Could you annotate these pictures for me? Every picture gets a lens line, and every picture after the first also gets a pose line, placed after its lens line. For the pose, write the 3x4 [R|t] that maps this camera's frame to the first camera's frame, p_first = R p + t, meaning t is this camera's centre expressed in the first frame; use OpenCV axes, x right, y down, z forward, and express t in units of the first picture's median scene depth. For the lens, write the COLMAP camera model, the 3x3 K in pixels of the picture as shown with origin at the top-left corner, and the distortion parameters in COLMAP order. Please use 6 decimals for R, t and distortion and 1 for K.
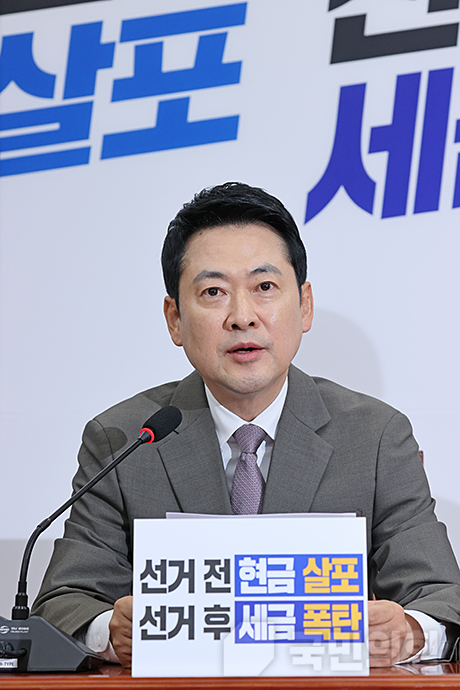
lens RADIAL K [[2723.0, 0, 230.0], [0, 2723.0, 345.0], [0, 0, 1]] dist [0.046410, -0.243819]
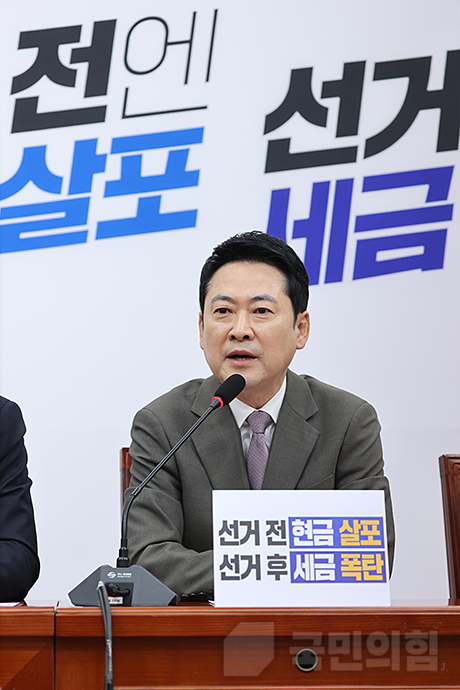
lens RADIAL K [[1970.3, 0, 230.0], [0, 1970.3, 345.0], [0, 0, 1]] dist [0.023141, 0.435529]
pose [[0.996161, 0.014430, 0.086342, -0.112409], [-0.011971, 0.999510, -0.028930, 0.020630], [-0.086717, 0.027785, 0.995845, 0.031839]]
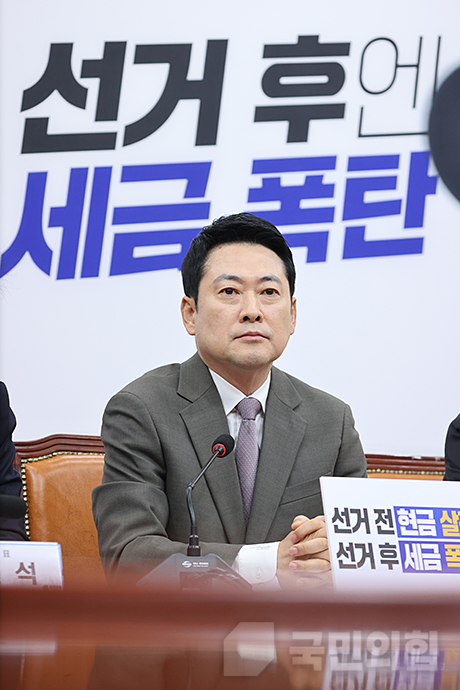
lens RADIAL K [[2267.9, 0, 230.0], [0, 2267.9, 345.0], [0, 0, 1]] dist [0.032793, -0.670227]
pose [[0.903283, 0.065006, 0.424093, -0.543354], [-0.046895, 0.997492, -0.053016, 0.061141], [-0.426476, 0.028001, 0.904066, 0.035192]]
